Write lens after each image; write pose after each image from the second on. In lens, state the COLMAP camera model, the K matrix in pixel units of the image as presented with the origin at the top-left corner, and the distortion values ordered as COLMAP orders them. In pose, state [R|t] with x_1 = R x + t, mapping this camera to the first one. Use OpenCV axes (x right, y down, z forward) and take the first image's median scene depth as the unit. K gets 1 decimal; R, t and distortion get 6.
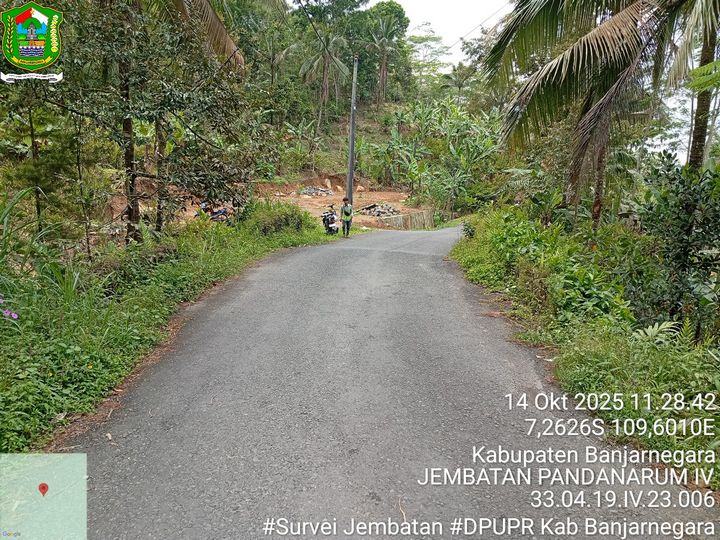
lens RADIAL K [[559.3, 0, 360.0], [0, 559.3, 270.0], [0, 0, 1]] dist [0.099335, -0.210228]
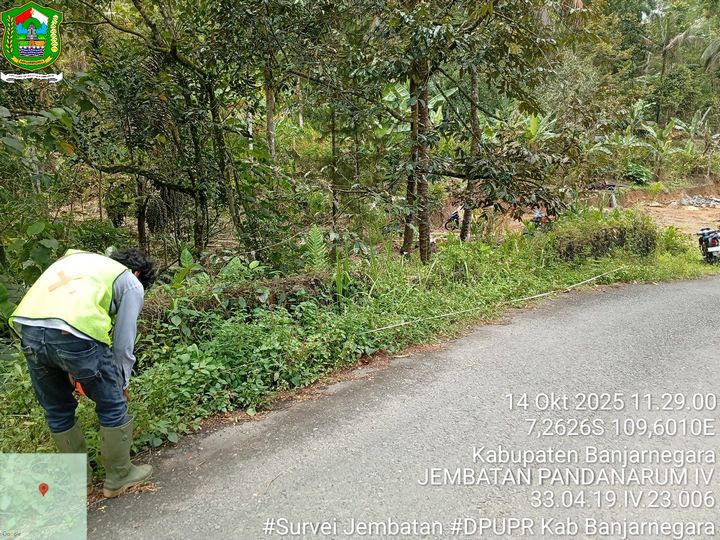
lens RADIAL K [[559.3, 0, 360.0], [0, 559.3, 270.0], [0, 0, 1]] dist [0.099335, -0.210228]
pose [[0.802326, 0.086656, -0.590563, 0.003230], [-0.098775, 0.995040, 0.011813, -0.011018], [0.588657, 0.048855, 0.806905, 0.113941]]
